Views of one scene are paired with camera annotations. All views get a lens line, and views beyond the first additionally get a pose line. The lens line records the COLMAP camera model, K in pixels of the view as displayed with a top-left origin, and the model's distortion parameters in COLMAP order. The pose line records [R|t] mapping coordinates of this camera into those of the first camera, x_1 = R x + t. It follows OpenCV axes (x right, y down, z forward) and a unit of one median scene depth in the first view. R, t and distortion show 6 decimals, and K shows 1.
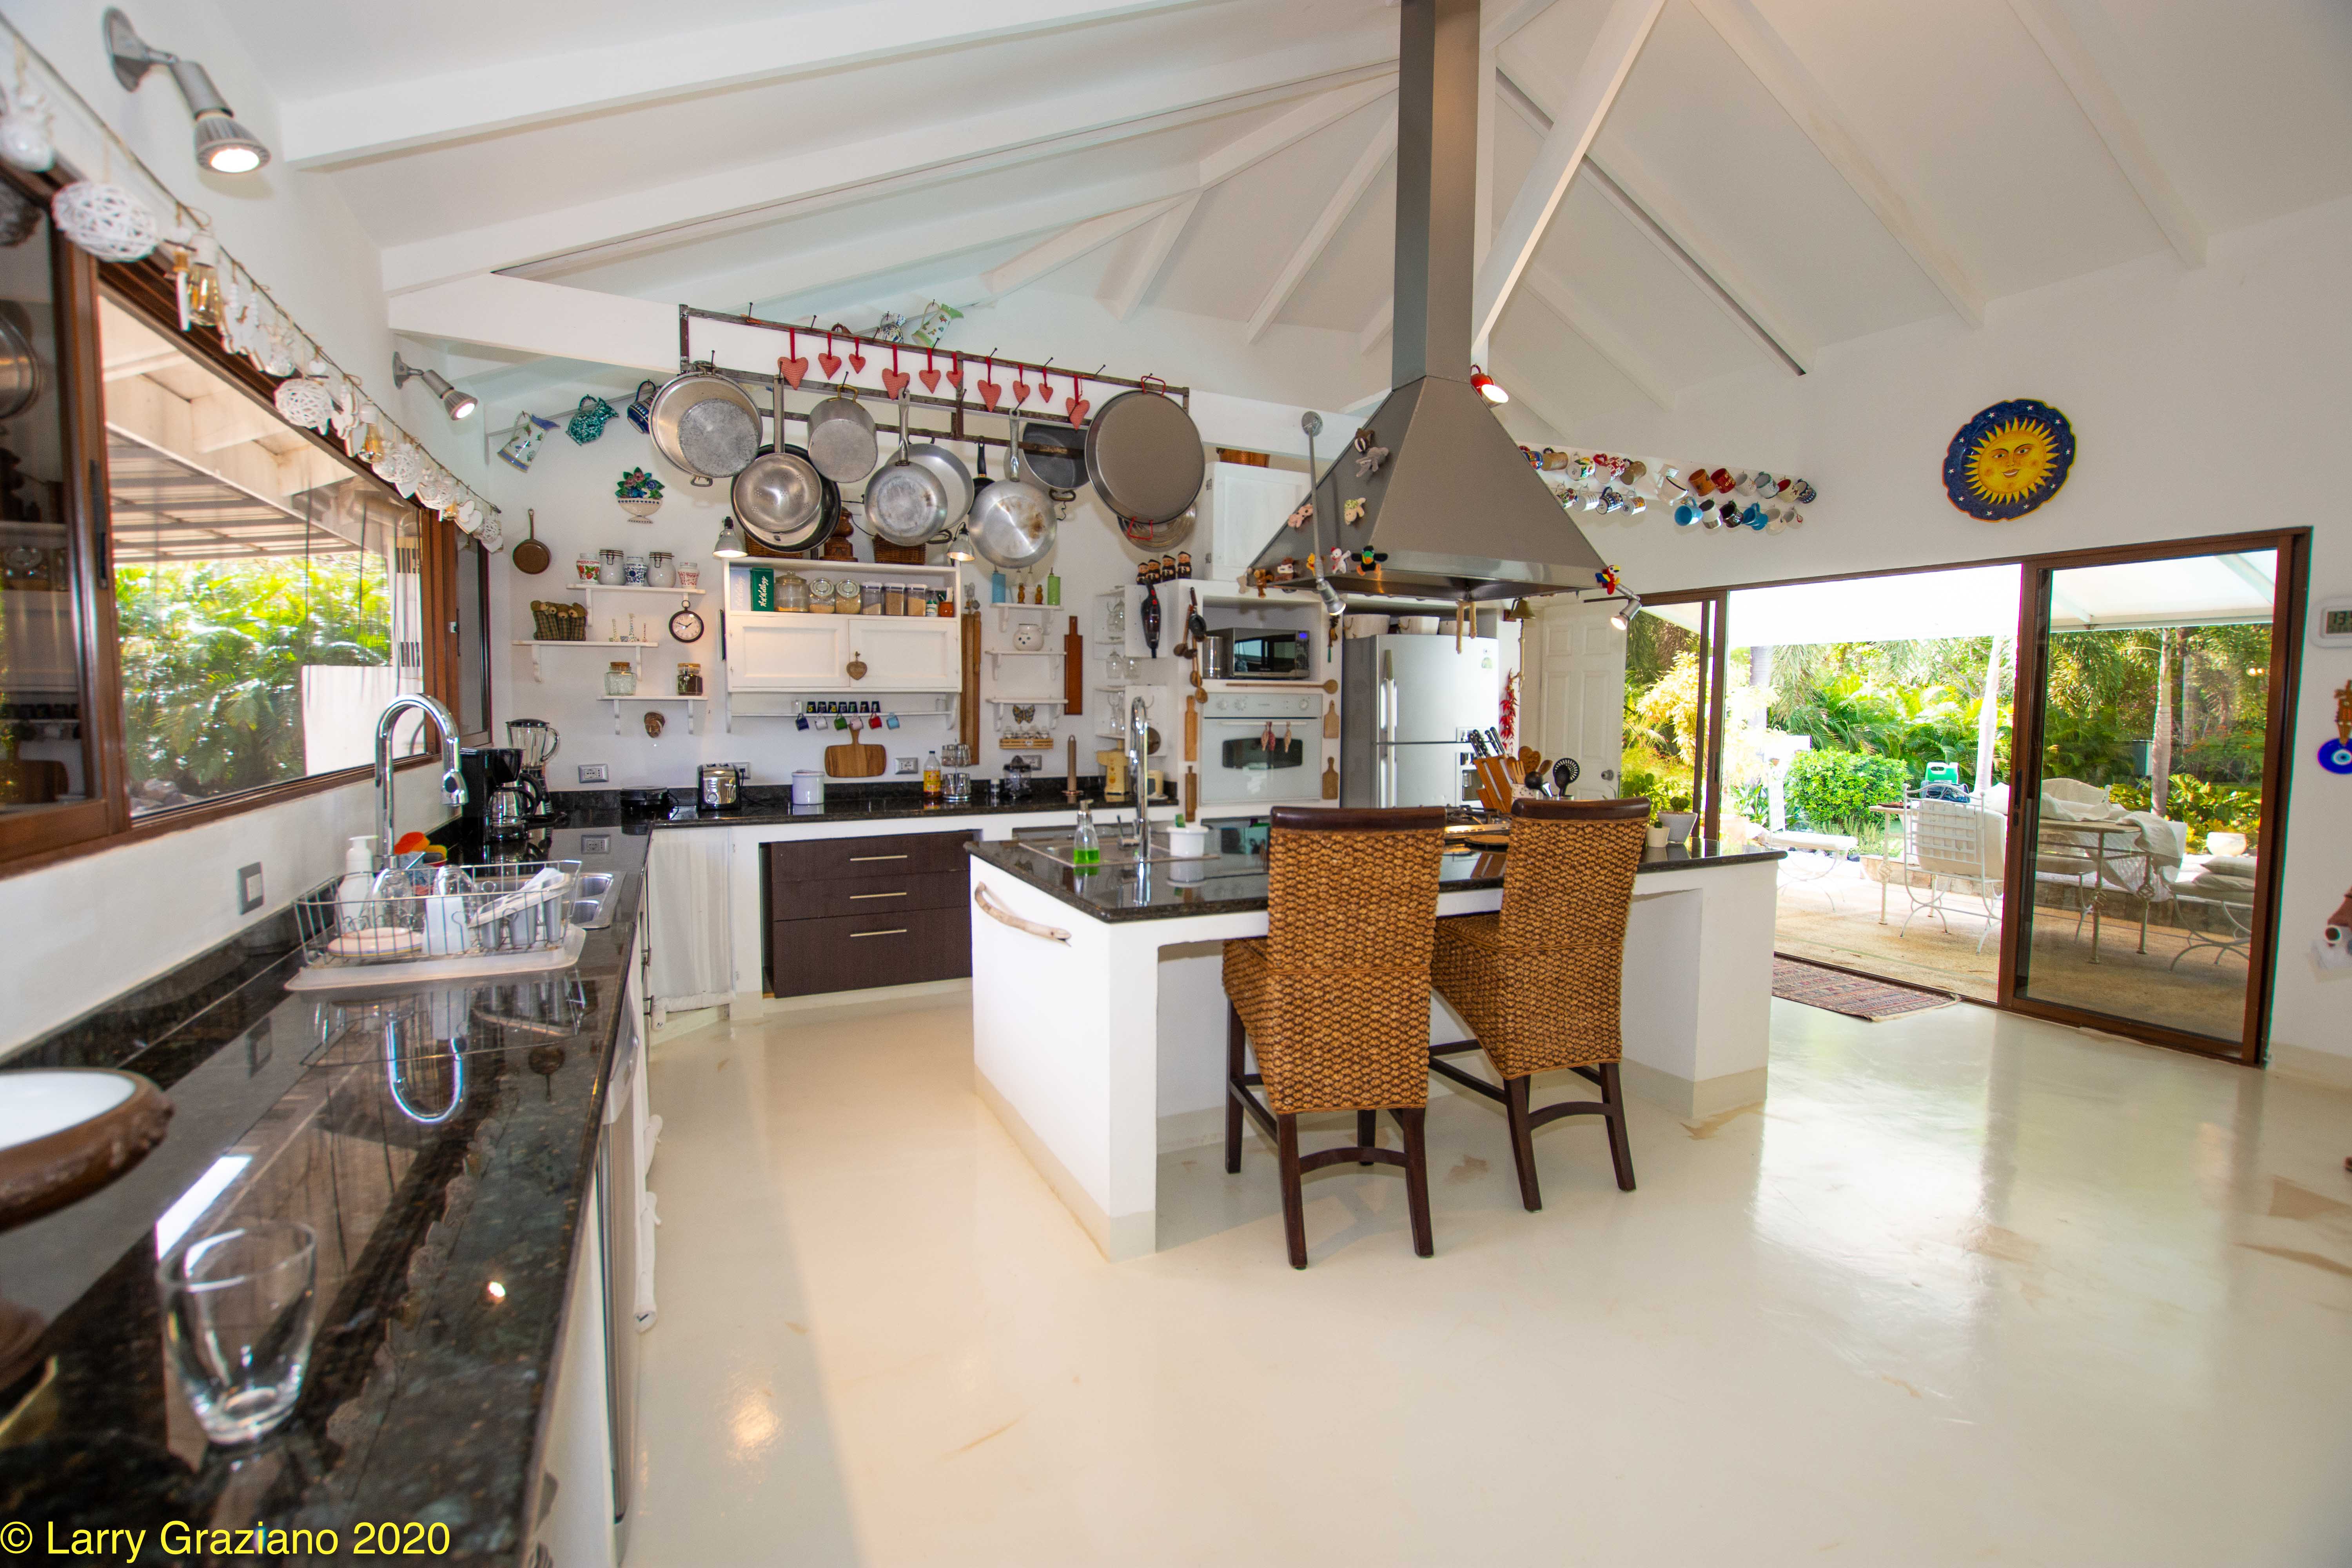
lens RADIAL K [[1054.5, 0, 1170.5], [0, 1054.5, 788.3], [0, 0, 1]] dist [-0.031056, 0.003949]
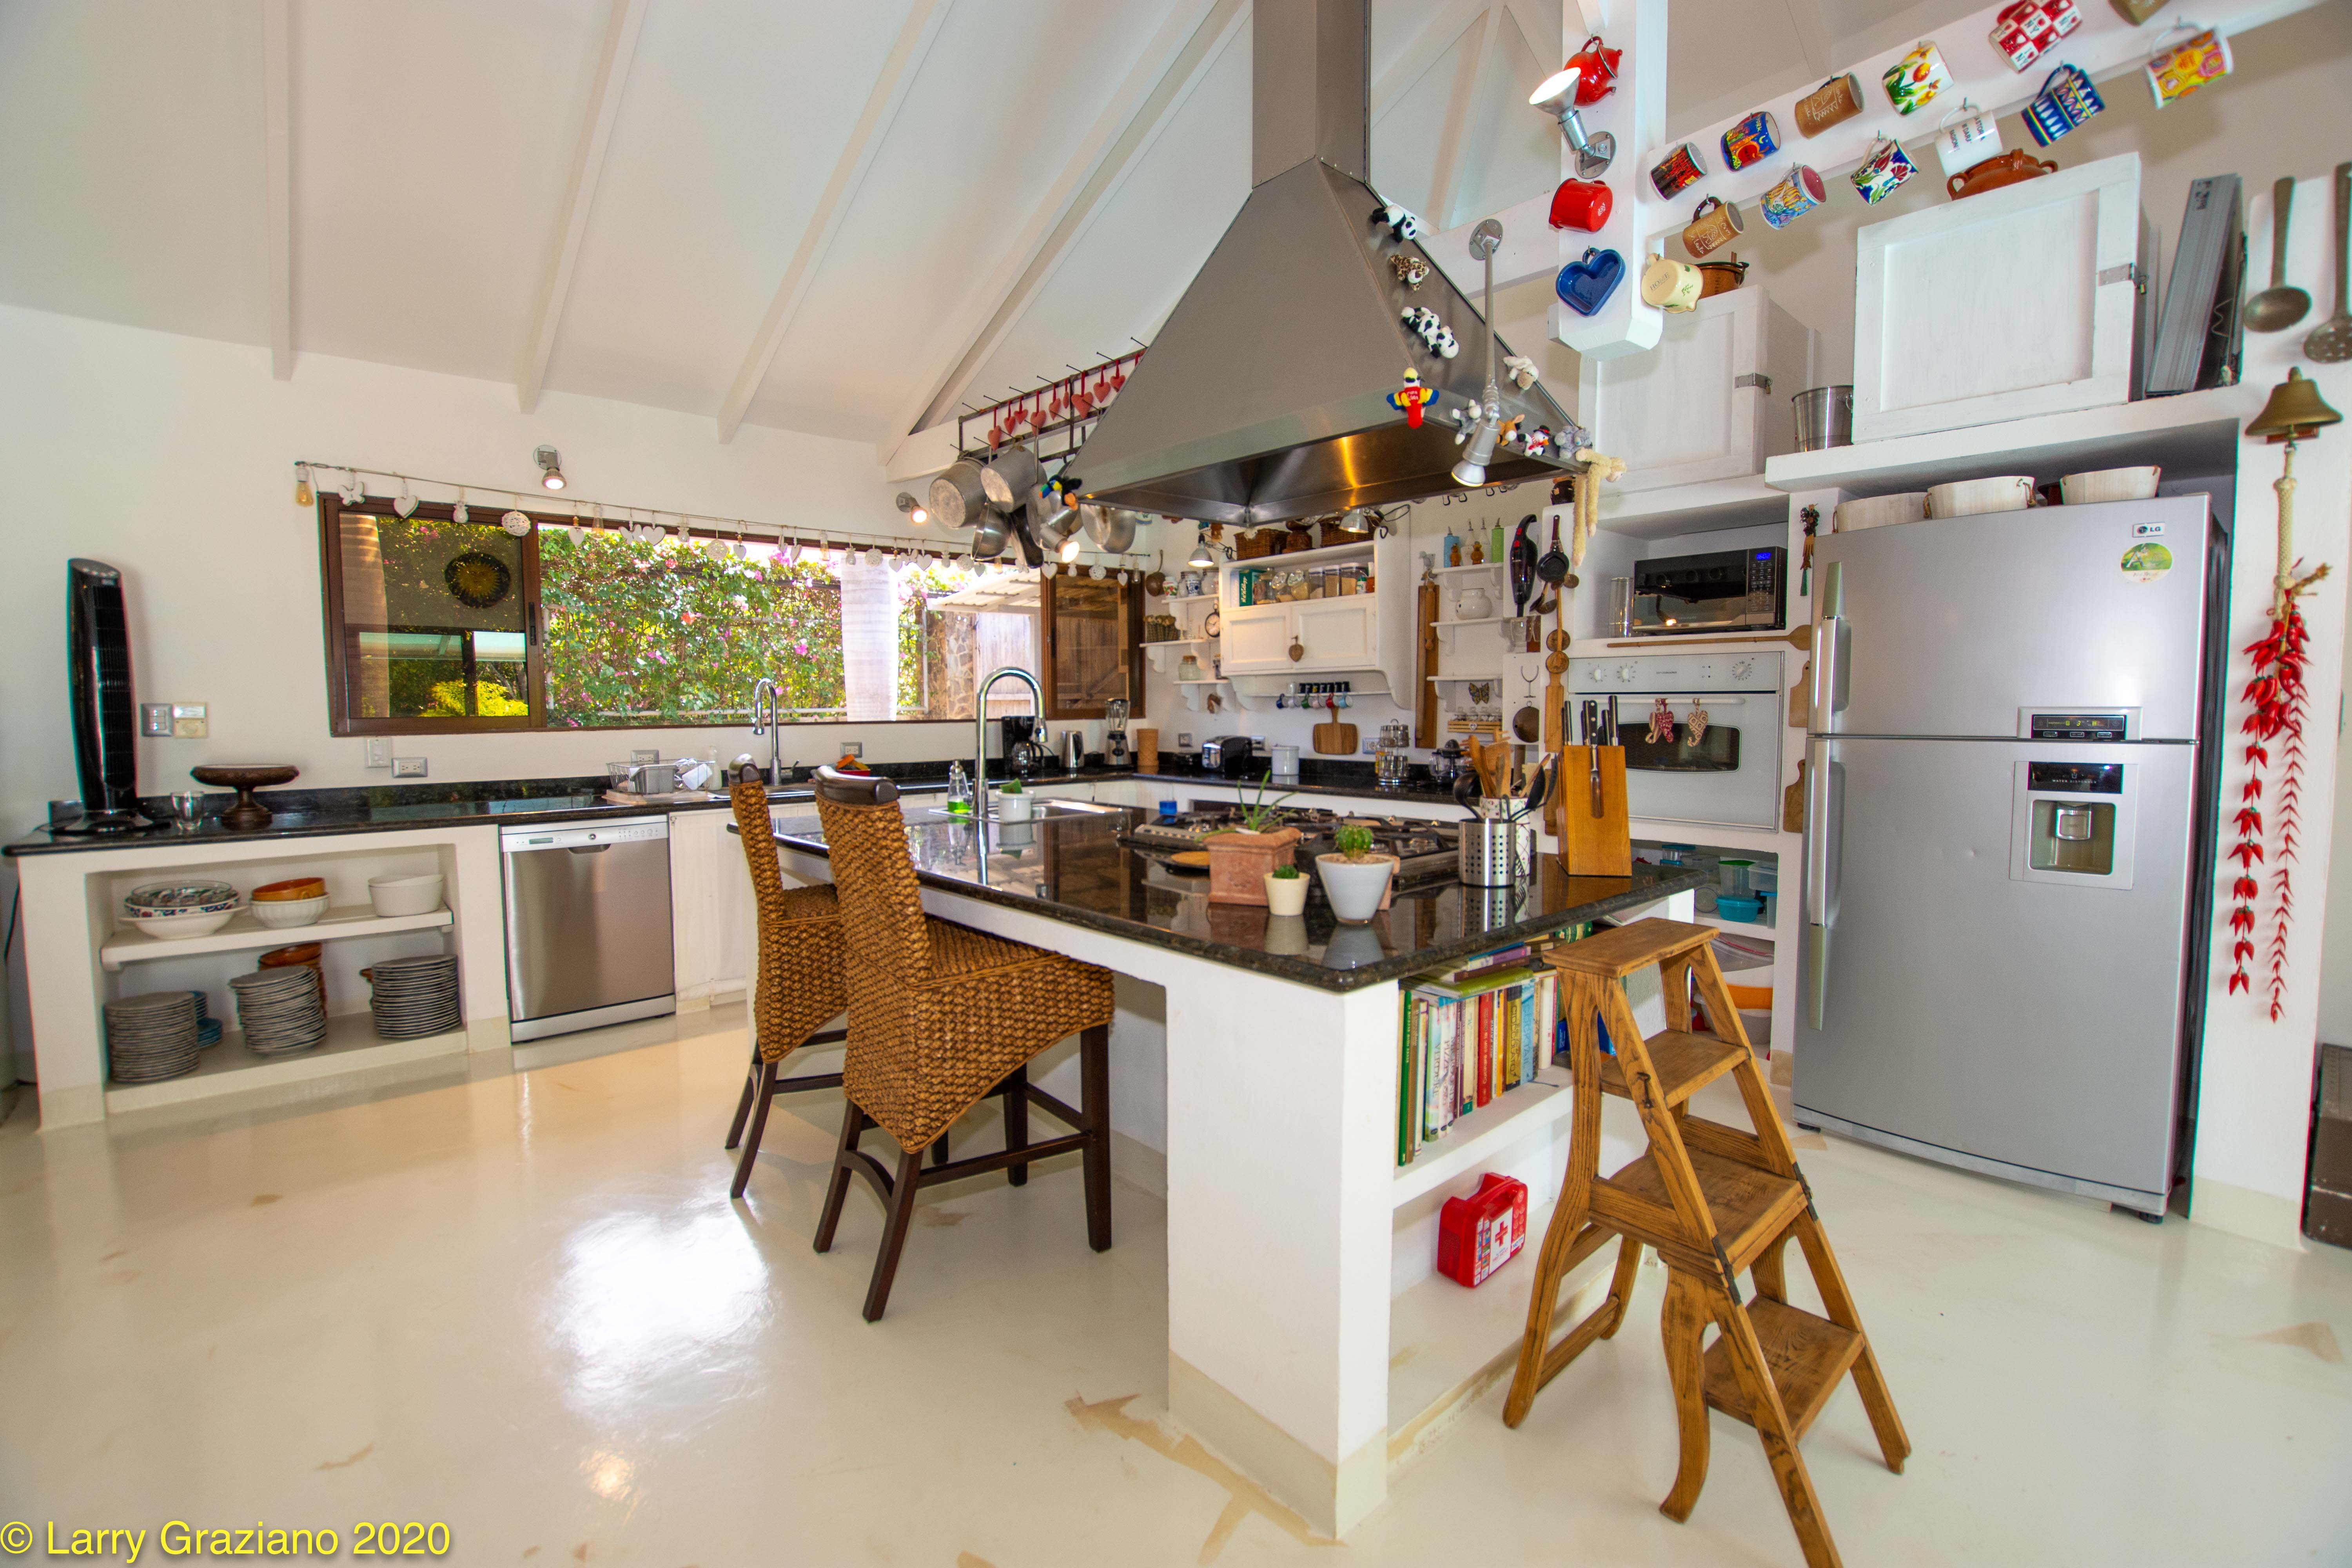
lens RADIAL K [[1054.5, 0, 1171.2], [0, 1054.5, 776.1], [0, 0, 1]] dist [-0.031056, 0.003949]
pose [[0.264418, 0.060414, -0.962514, 0.684156], [-0.070919, 0.996552, 0.043068, -0.023167], [0.961797, 0.056872, 0.267791, 0.575724]]
